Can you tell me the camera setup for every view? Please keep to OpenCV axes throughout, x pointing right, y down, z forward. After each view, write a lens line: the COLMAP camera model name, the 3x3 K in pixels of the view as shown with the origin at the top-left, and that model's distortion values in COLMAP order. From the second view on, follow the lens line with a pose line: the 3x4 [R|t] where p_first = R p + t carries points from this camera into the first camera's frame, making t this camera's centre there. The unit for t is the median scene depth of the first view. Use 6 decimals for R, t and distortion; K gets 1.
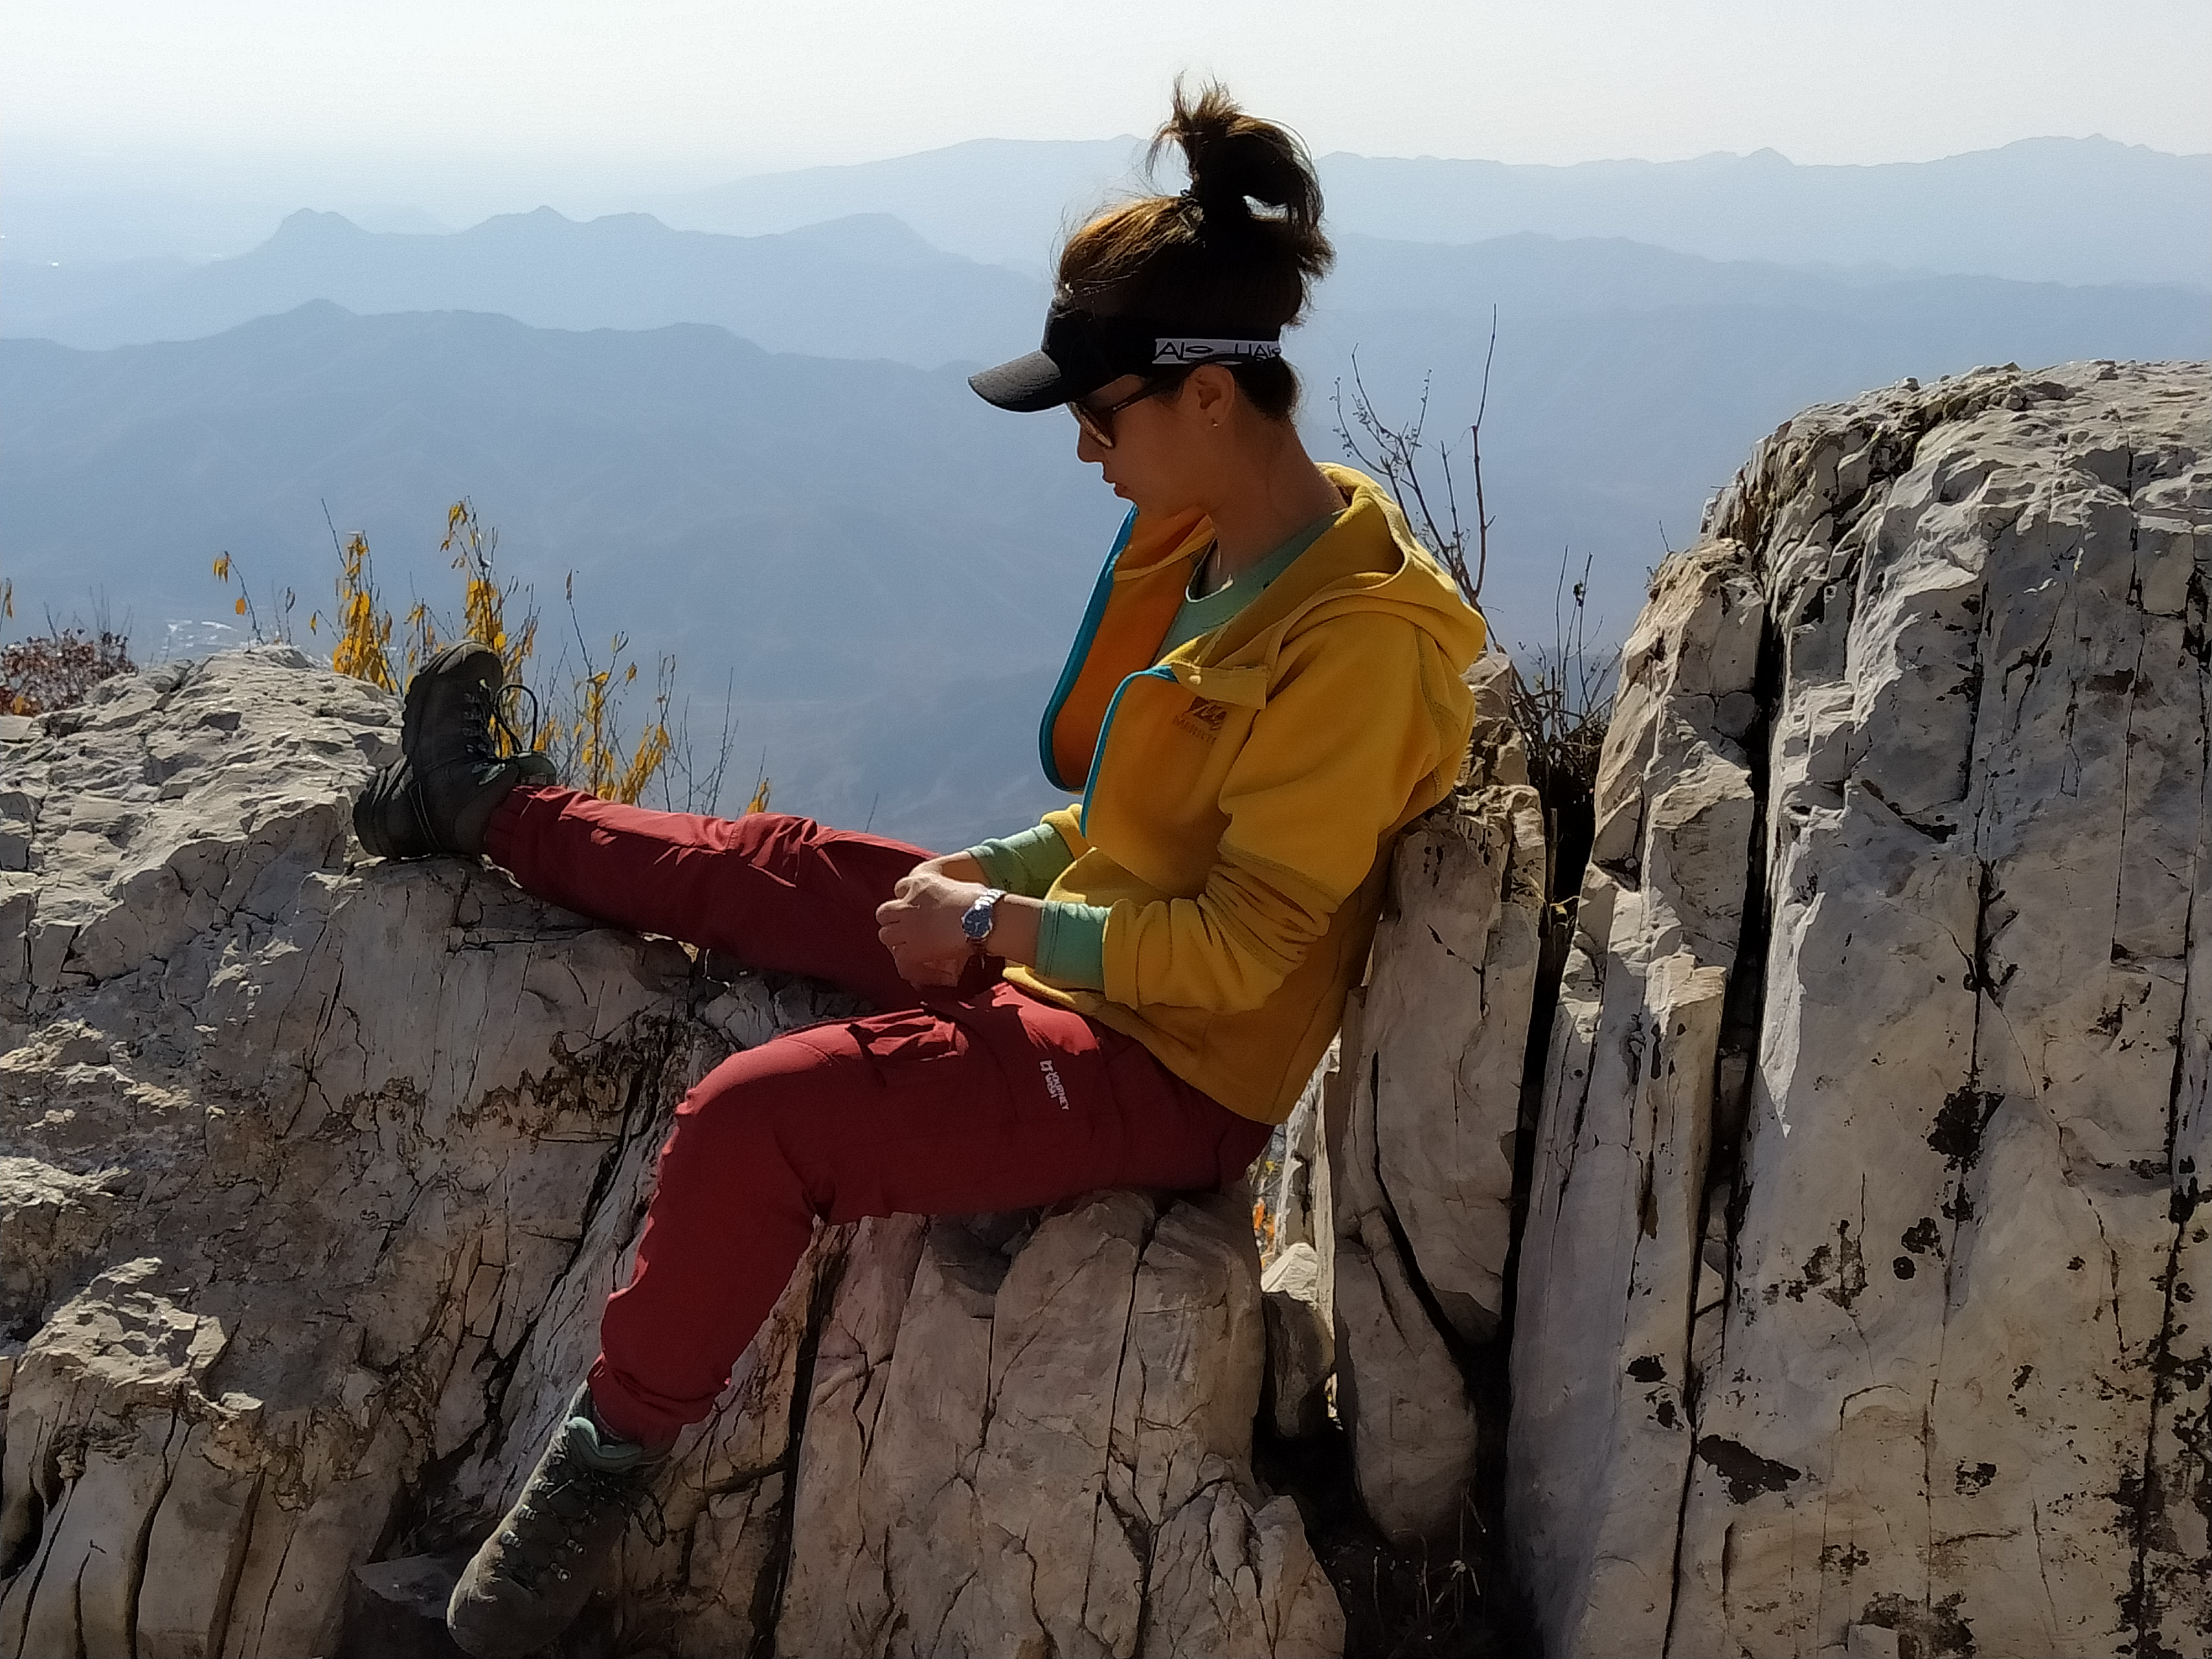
lens RADIAL K [[3312.1, 0, 1106.0], [0, 3312.1, 829.5], [0, 0, 1]] dist [0.103581, -0.197857]
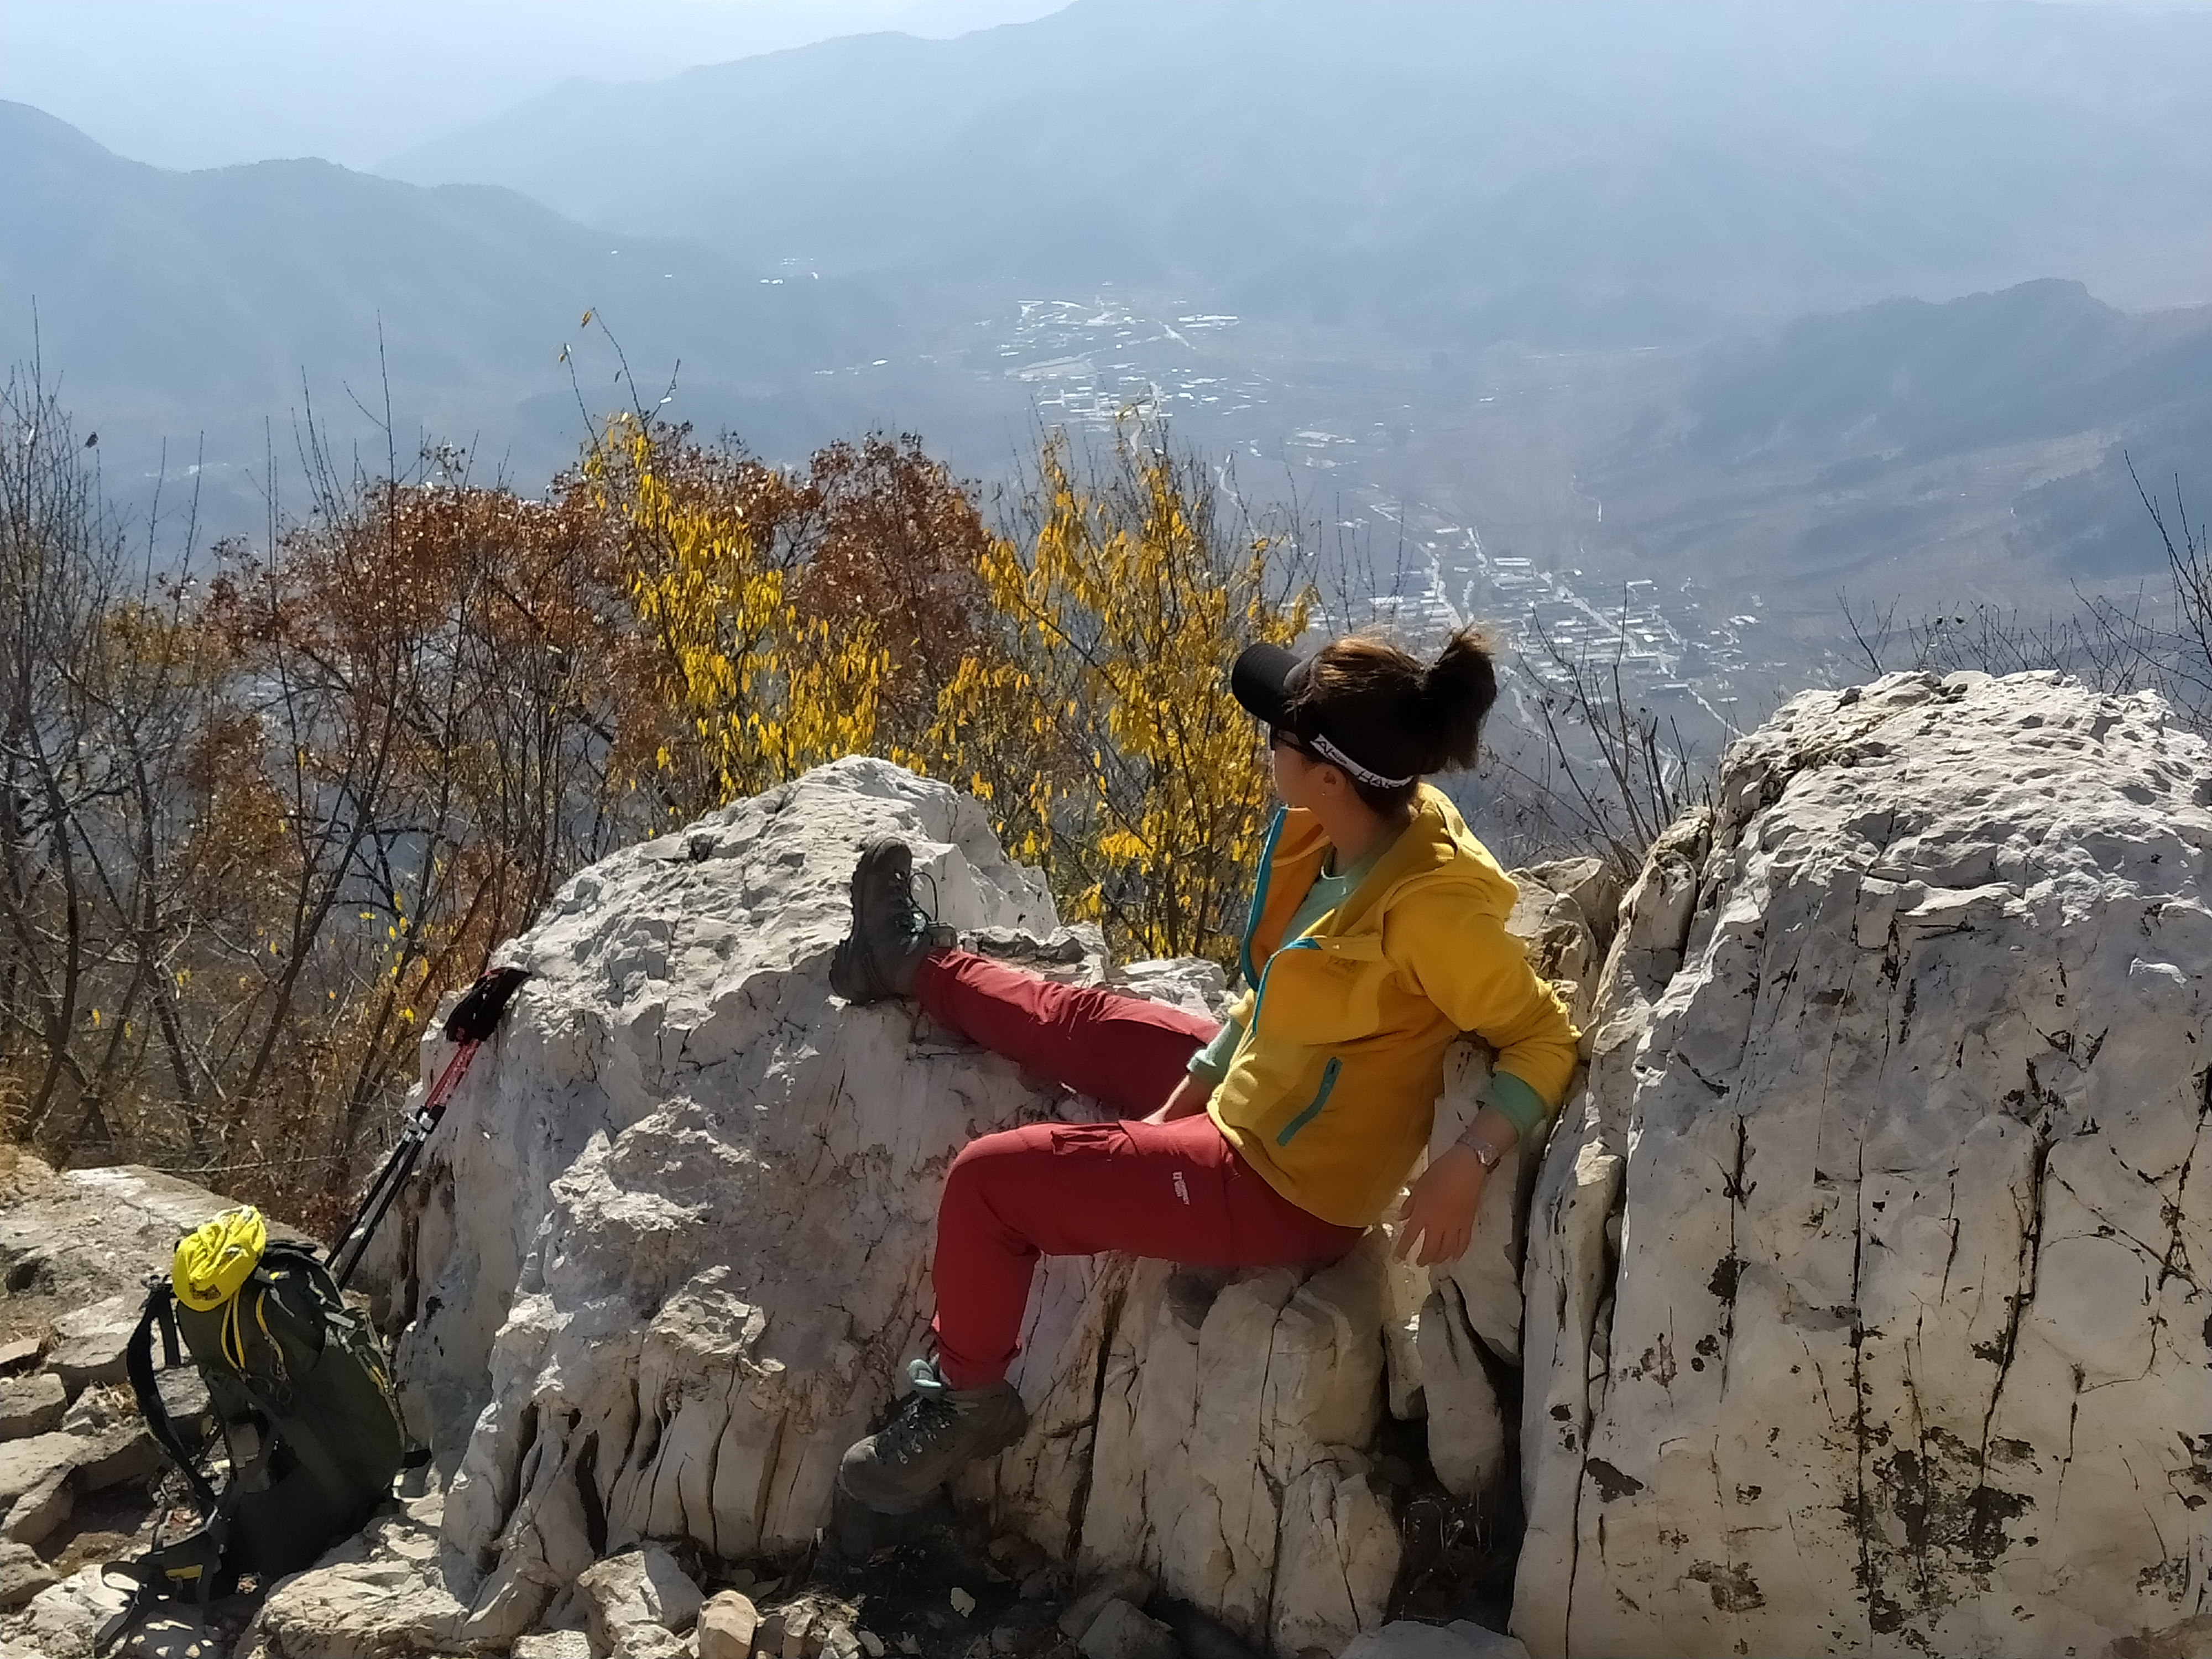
lens RADIAL K [[3251.8, 0, 1106.0], [0, 3251.8, 829.5], [0, 0, 1]] dist [0.184943, -0.758038]
pose [[0.968399, -0.013323, -0.249052, 0.311342], [0.038570, 0.994559, 0.096770, -0.247007], [0.246407, -0.103318, 0.963644, -0.477957]]
